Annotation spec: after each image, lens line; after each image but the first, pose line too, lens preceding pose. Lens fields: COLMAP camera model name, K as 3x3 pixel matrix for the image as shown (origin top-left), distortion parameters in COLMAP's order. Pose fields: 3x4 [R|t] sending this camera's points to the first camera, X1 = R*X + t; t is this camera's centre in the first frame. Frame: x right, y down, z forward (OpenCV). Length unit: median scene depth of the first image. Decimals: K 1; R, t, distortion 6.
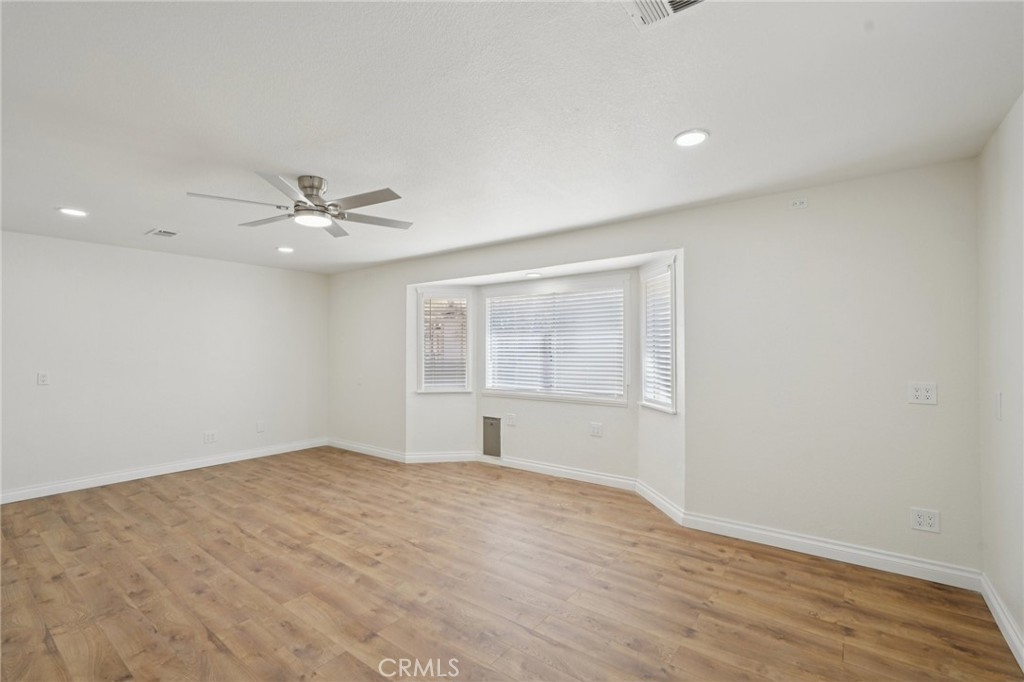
lens RADIAL K [[446.1, 0, 515.1], [0, 446.1, 331.4], [0, 0, 1]] dist [-0.004958, 0.001234]
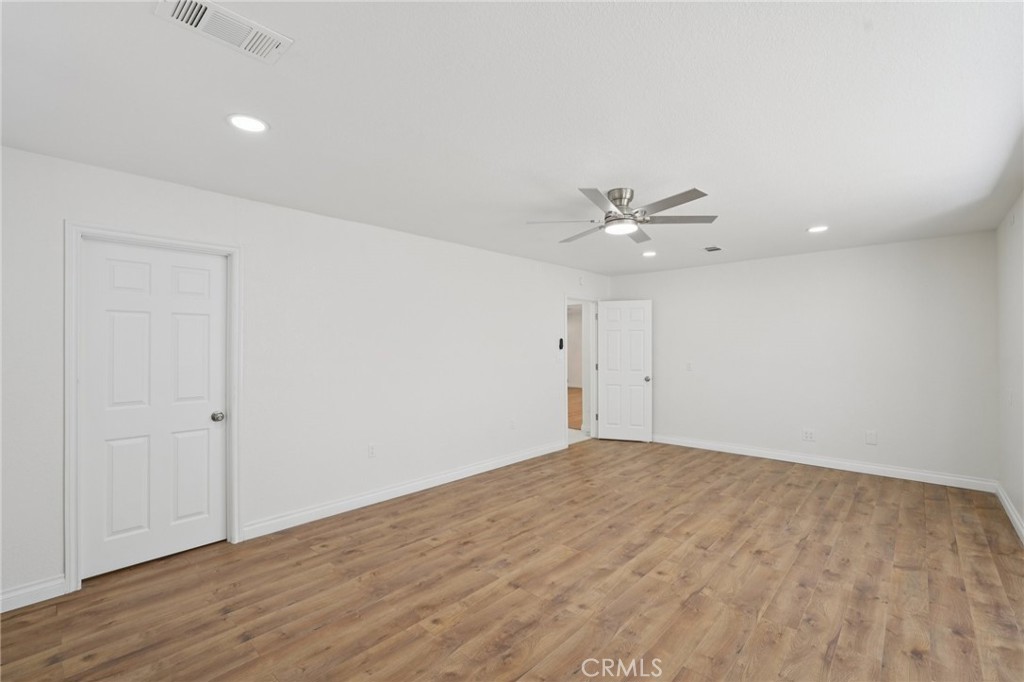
lens RADIAL K [[446.1, 0, 515.2], [0, 446.1, 350.6], [0, 0, 1]] dist [-0.004958, 0.001234]
pose [[-0.085552, 0.011244, -0.996270, 0.554271], [0.041886, 0.999093, 0.007680, 0.025055], [0.995453, -0.041072, -0.085945, 0.718629]]
